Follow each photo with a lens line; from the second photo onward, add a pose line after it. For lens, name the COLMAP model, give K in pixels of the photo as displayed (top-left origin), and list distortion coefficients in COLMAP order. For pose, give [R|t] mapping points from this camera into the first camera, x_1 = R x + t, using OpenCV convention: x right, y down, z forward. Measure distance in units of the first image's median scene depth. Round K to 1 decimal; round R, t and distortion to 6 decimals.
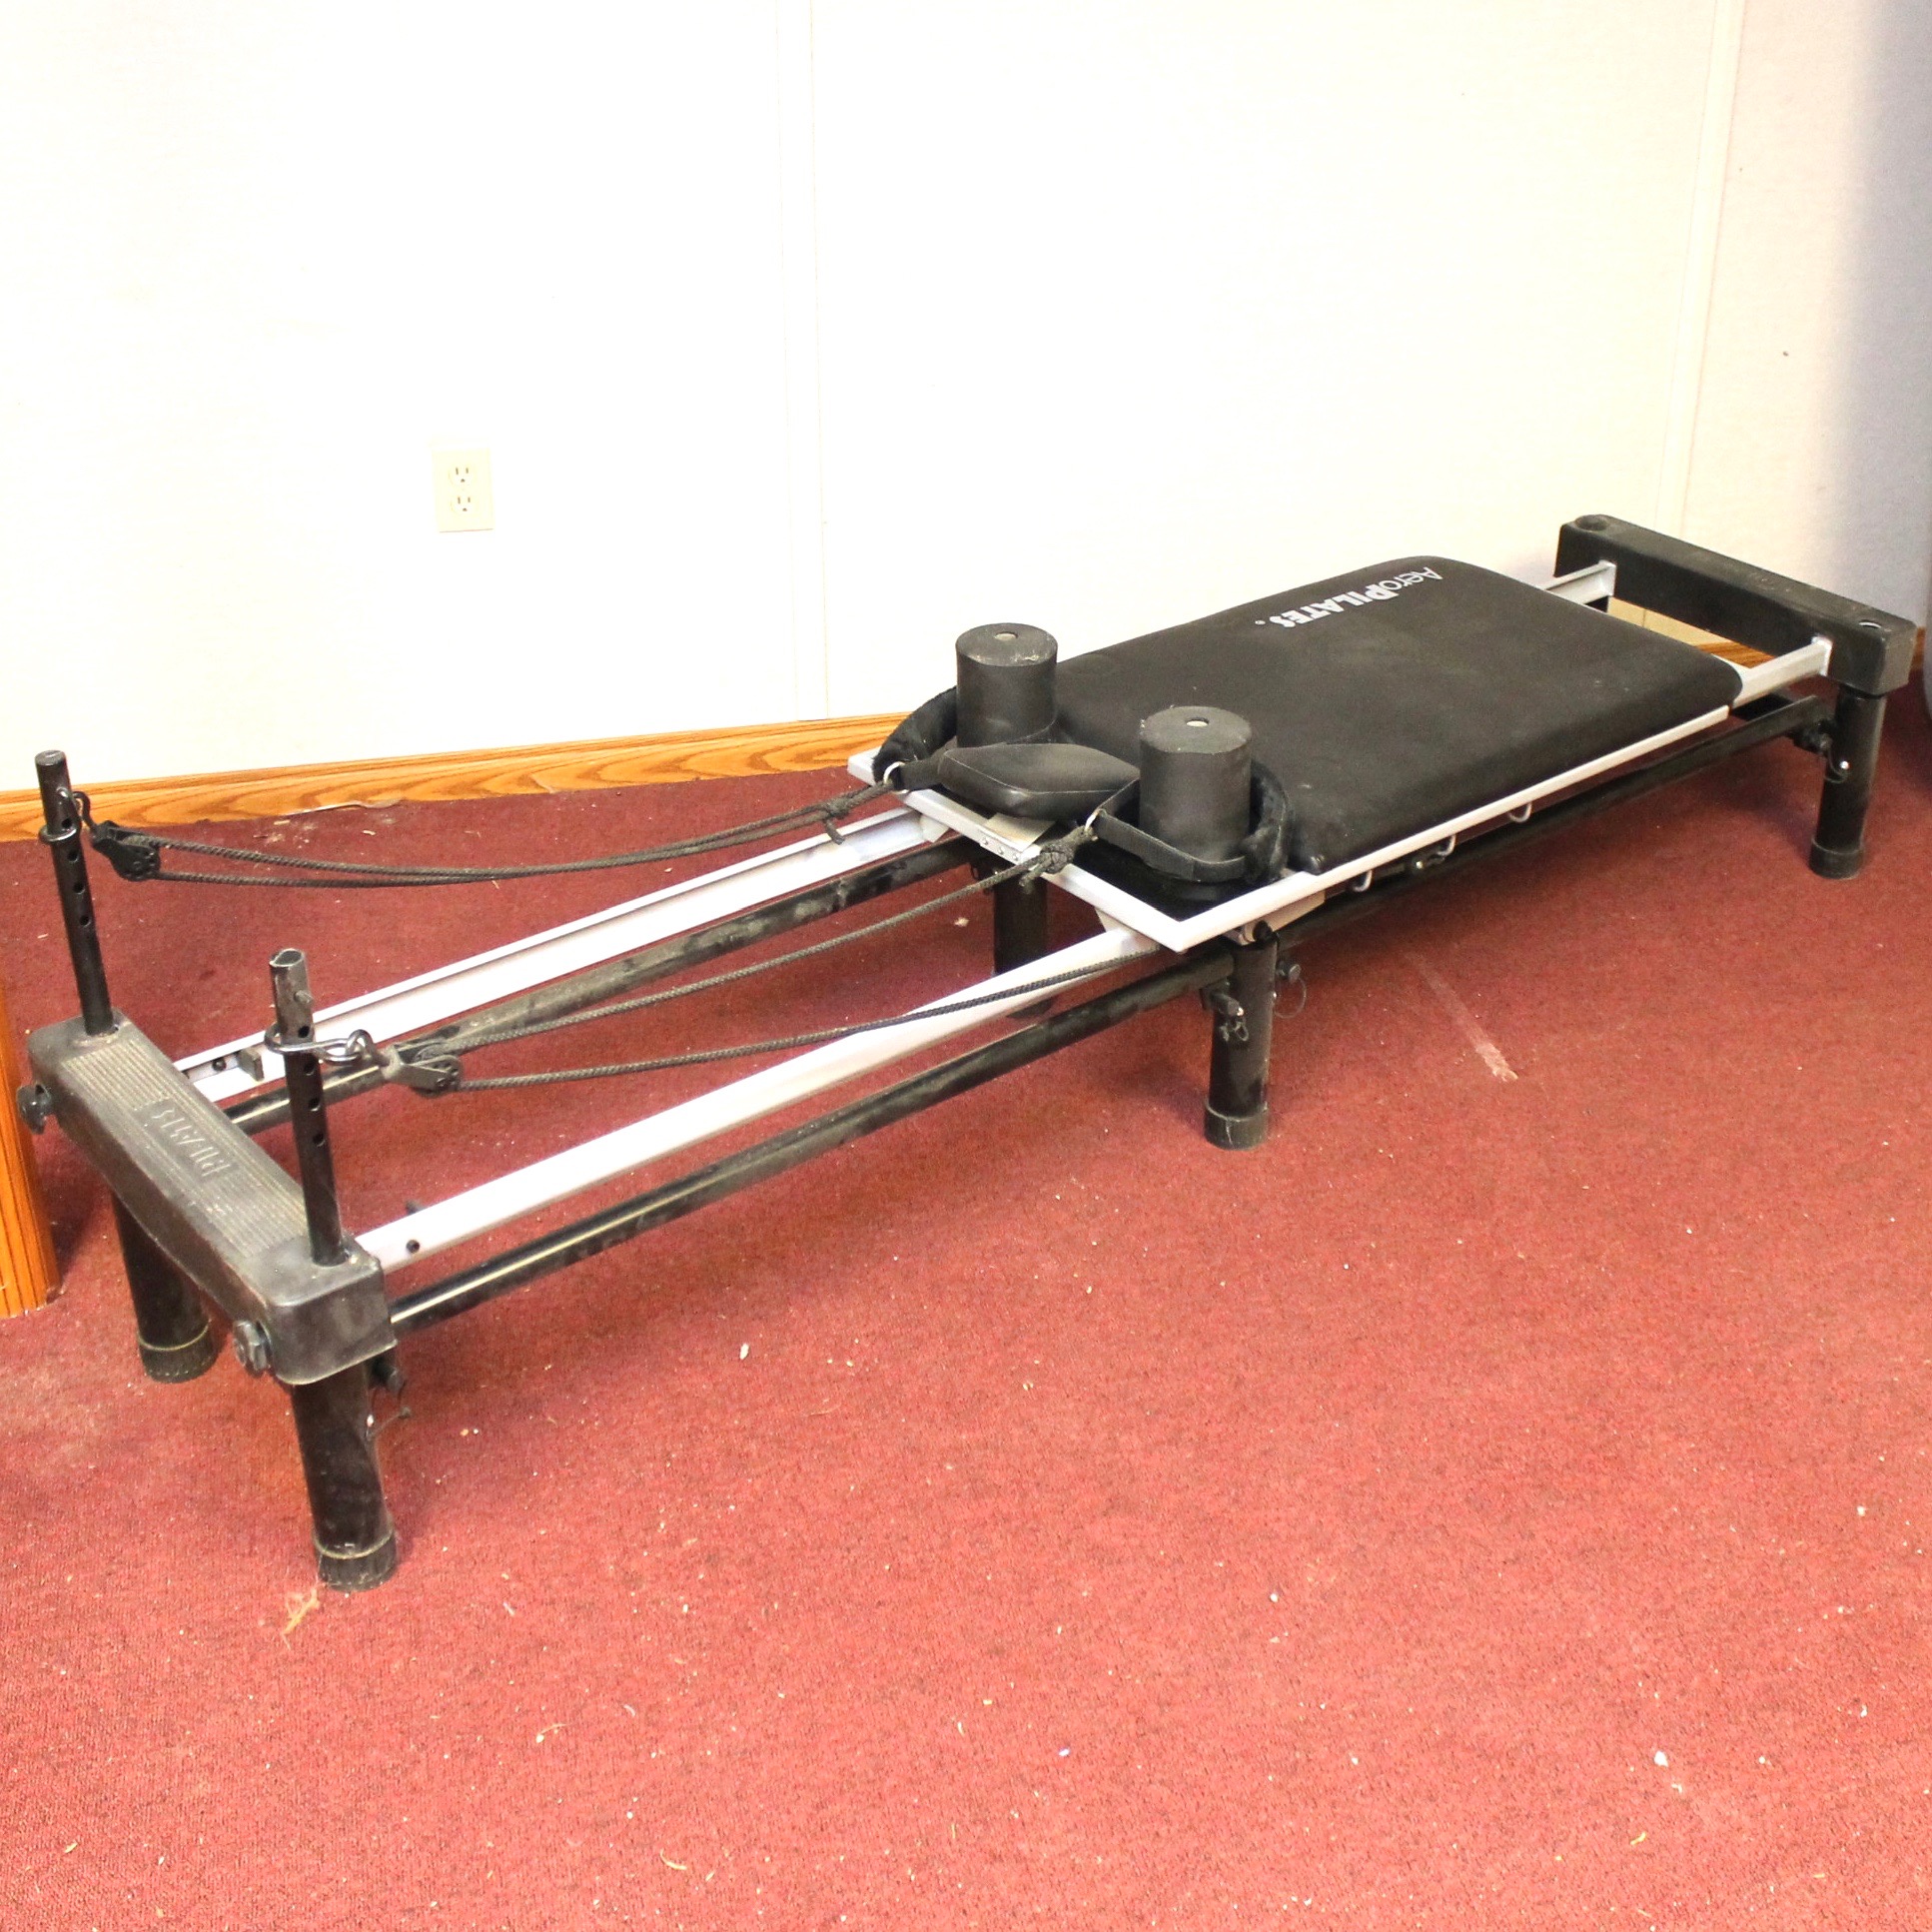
lens RADIAL K [[2594.6, 0, 966.0], [0, 2594.6, 966.0], [0, 0, 1]] dist [-0.145191, 0.001128]
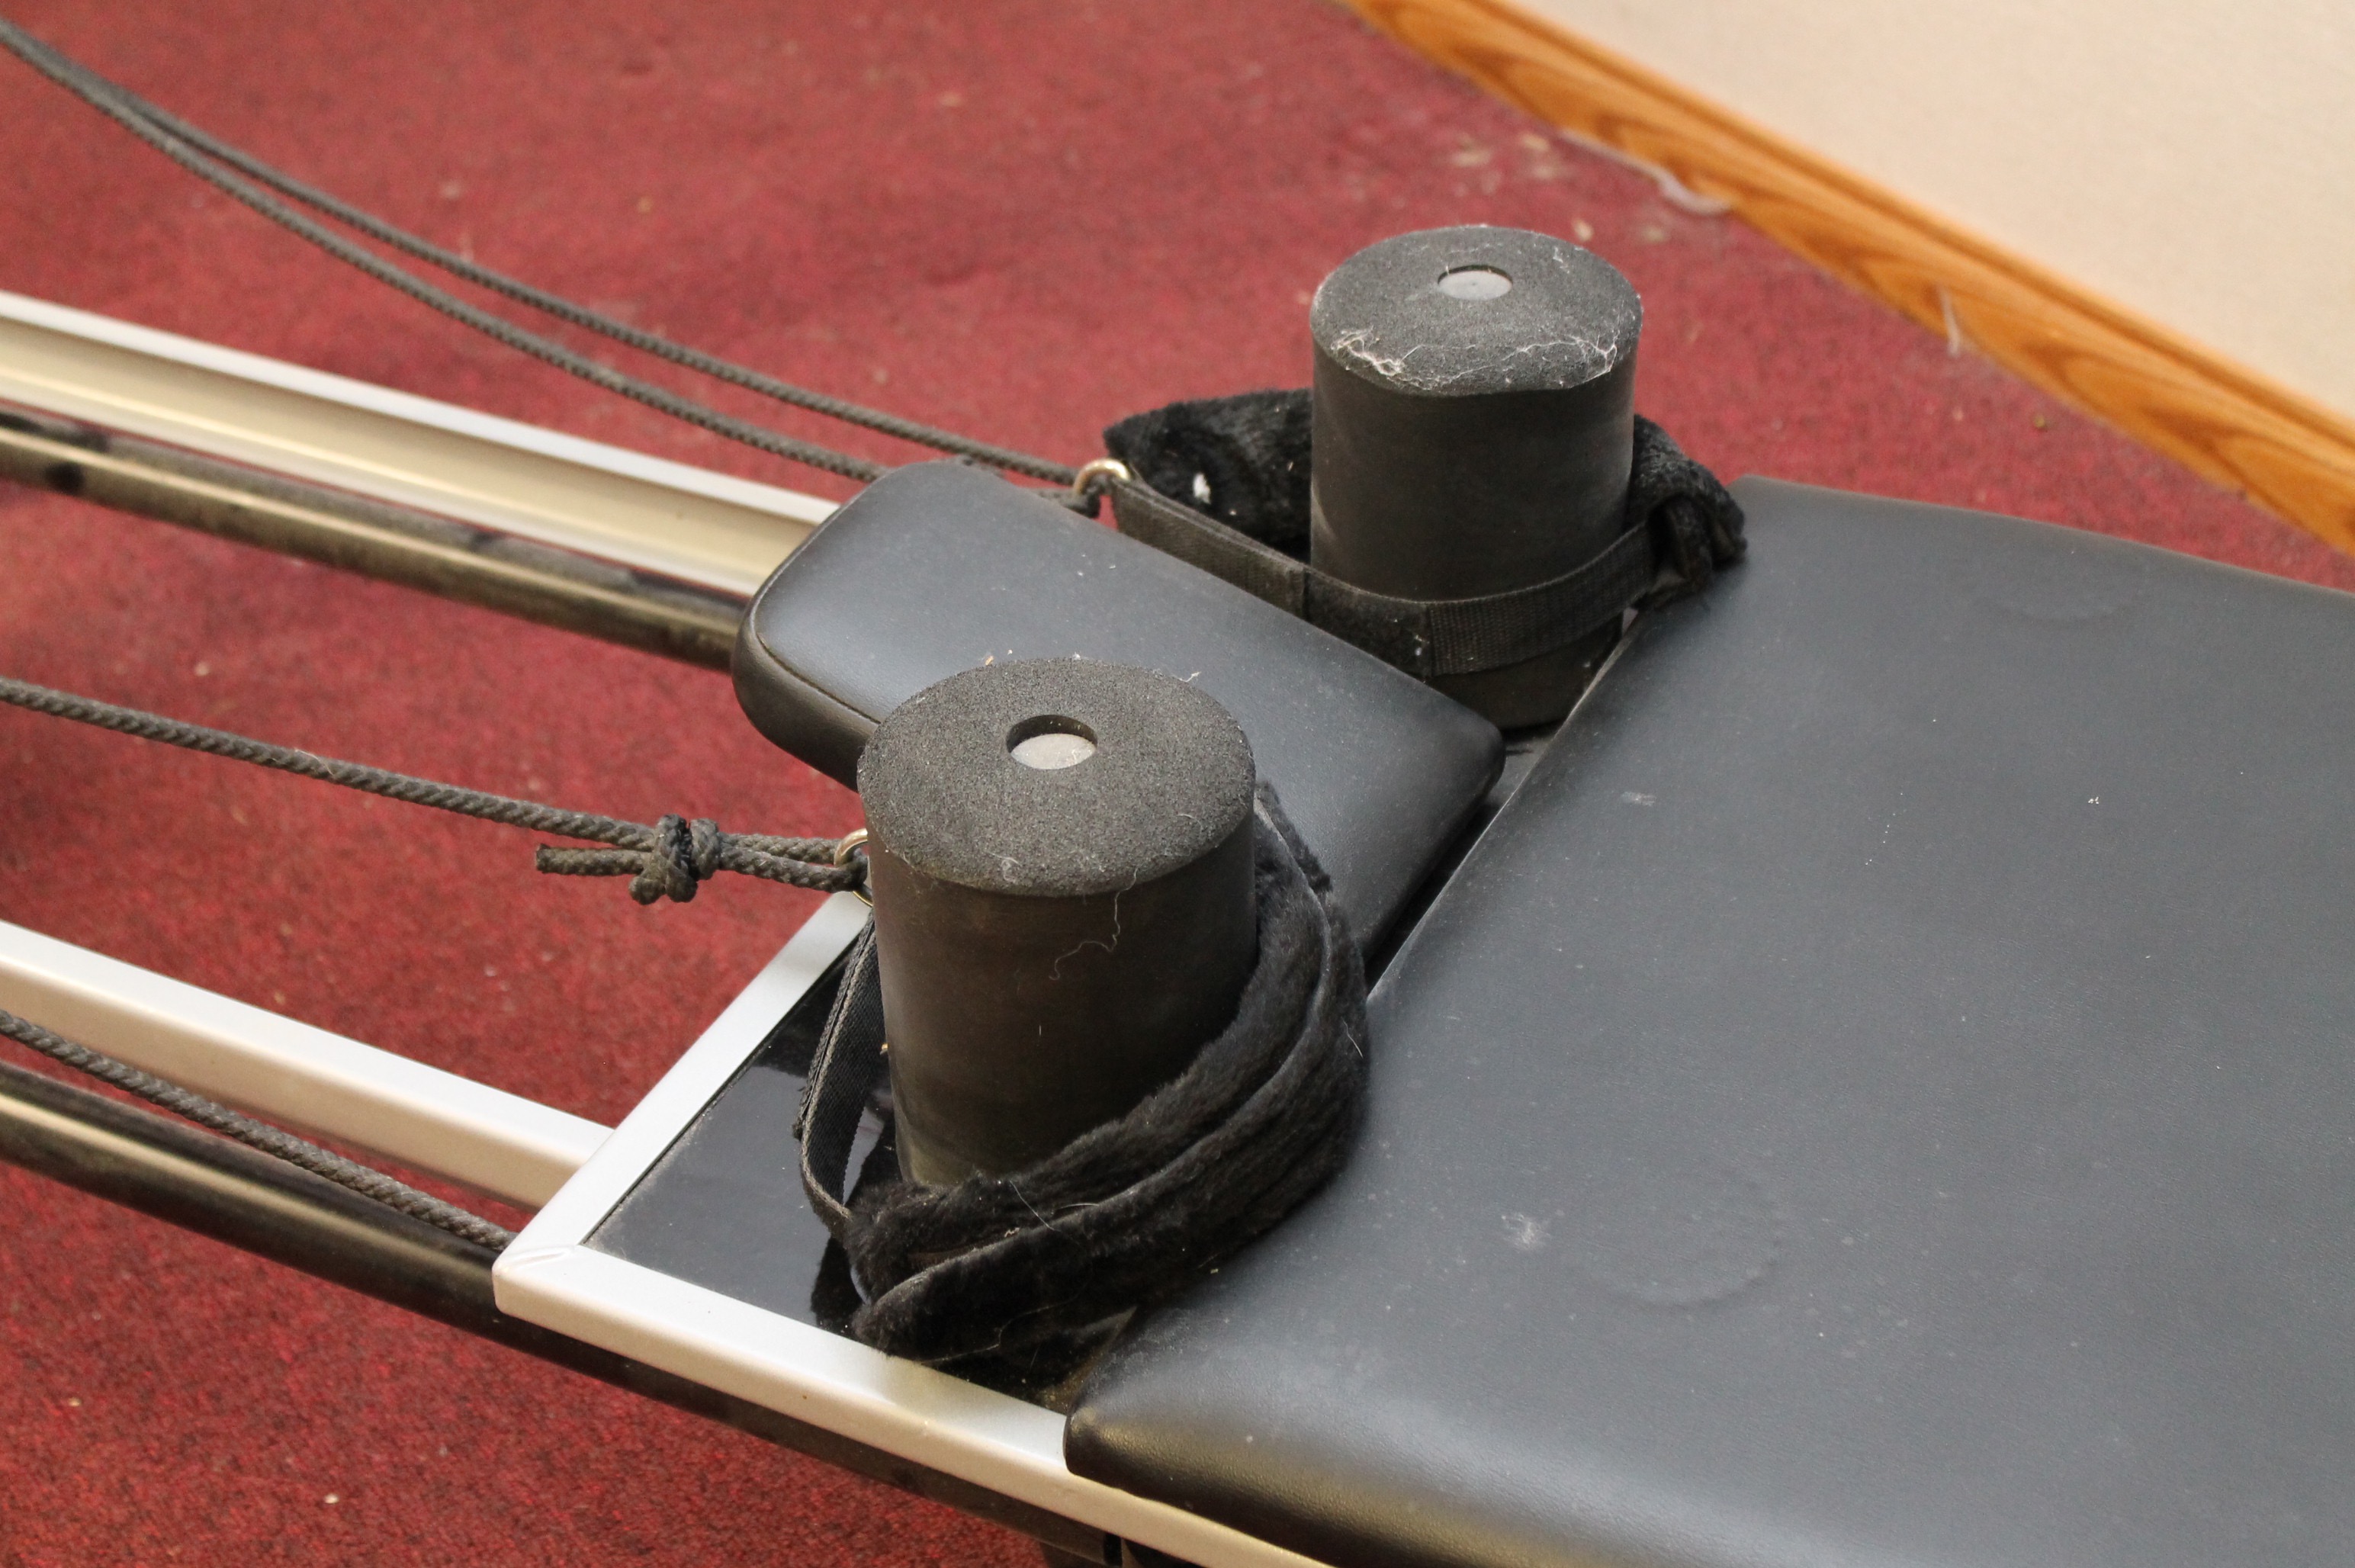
lens RADIAL K [[3668.7, 0, 1177.5], [0, 3668.7, 784.0], [0, 0, 1]] dist [-0.054796, 0.166911]
pose [[0.399758, 0.527557, -0.749584, 0.290647], [-0.424743, 0.831289, 0.358543, -0.175570], [0.812273, 0.175050, 0.556391, 0.585954]]
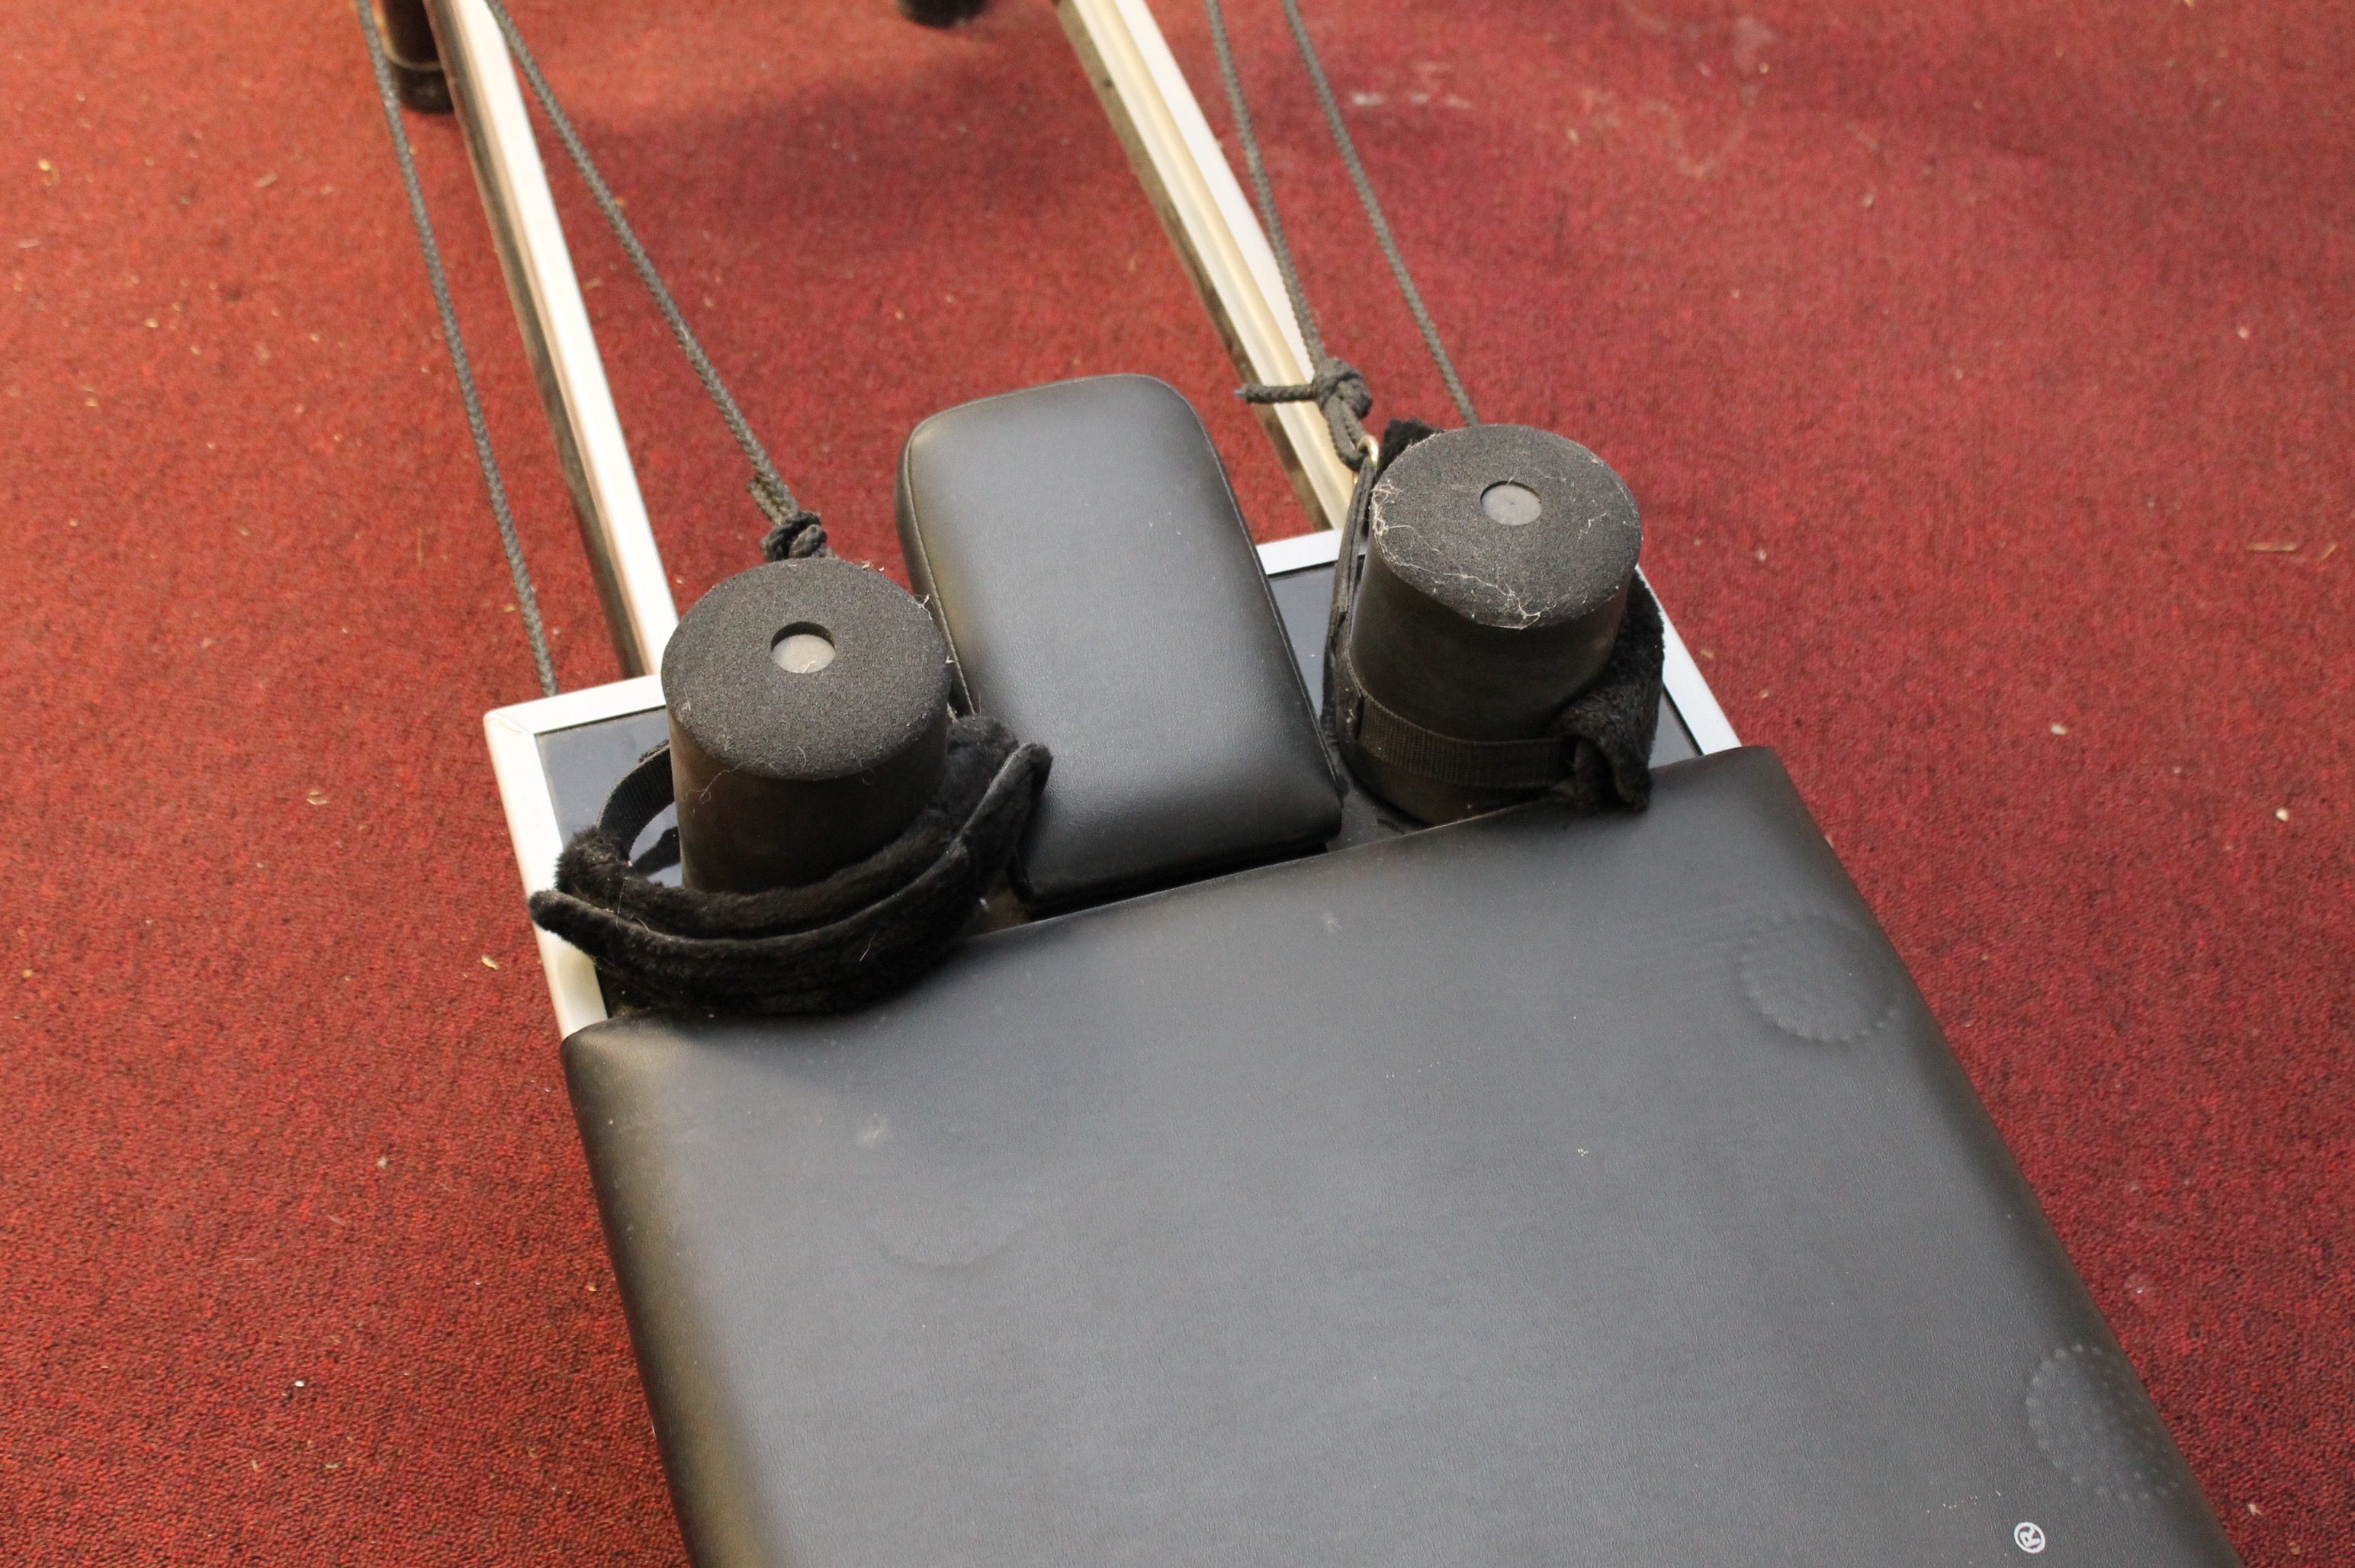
lens RADIAL K [[3030.4, 0, 1172.2], [0, 3030.4, 834.9], [0, 0, 1]] dist [-0.064898, 0.067748]
pose [[-0.360031, 0.725613, -0.586399, 0.262825], [-0.504342, 0.377410, 0.776660, -0.340038], [0.784867, 0.575367, 0.230078, 0.705351]]
